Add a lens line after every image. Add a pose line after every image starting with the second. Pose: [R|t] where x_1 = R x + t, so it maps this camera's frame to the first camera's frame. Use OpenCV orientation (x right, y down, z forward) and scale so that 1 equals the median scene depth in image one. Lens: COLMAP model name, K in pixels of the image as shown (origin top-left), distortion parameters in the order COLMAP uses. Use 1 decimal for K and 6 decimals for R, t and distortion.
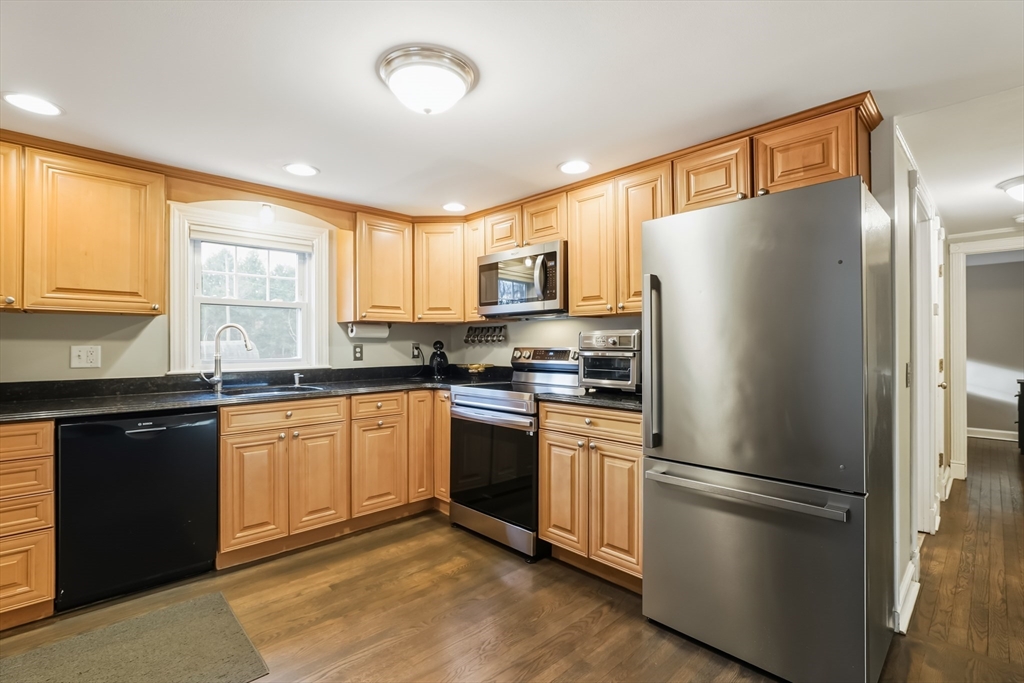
lens RADIAL K [[469.8, 0, 510.8], [0, 469.8, 342.6], [0, 0, 1]] dist [-0.005627, 0.002166]
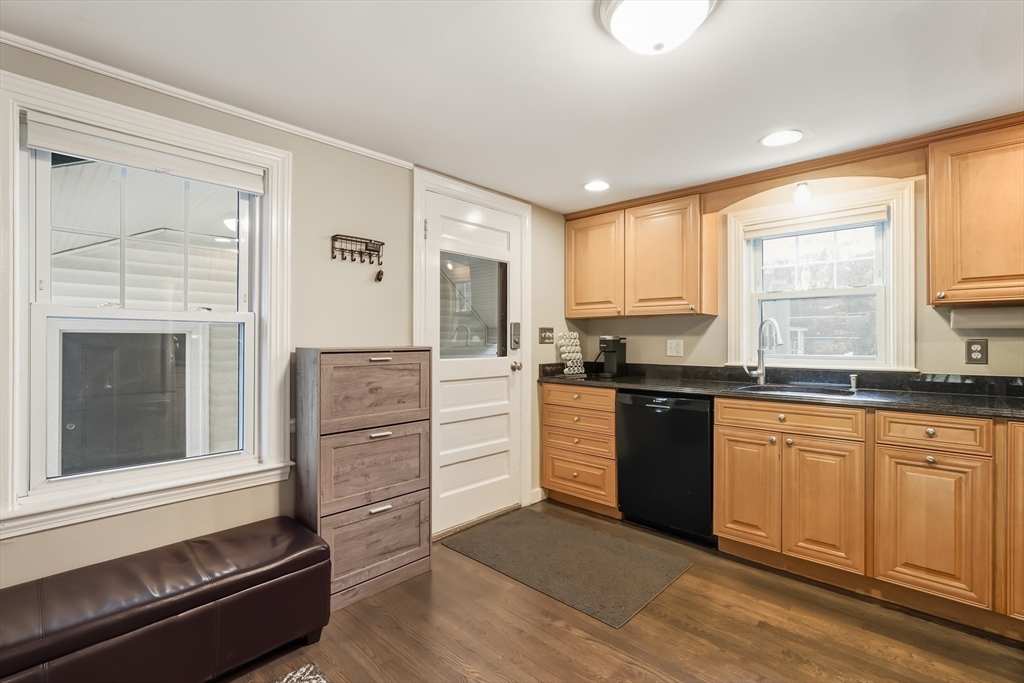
lens RADIAL K [[469.8, 0, 511.2], [0, 469.8, 338.5], [0, 0, 1]] dist [-0.005627, 0.002166]
pose [[0.060486, 0.001067, -0.998168, 0.376051], [0.002219, 0.999997, 0.001203, 0.000691], [0.998167, -0.002288, 0.060484, 0.424001]]
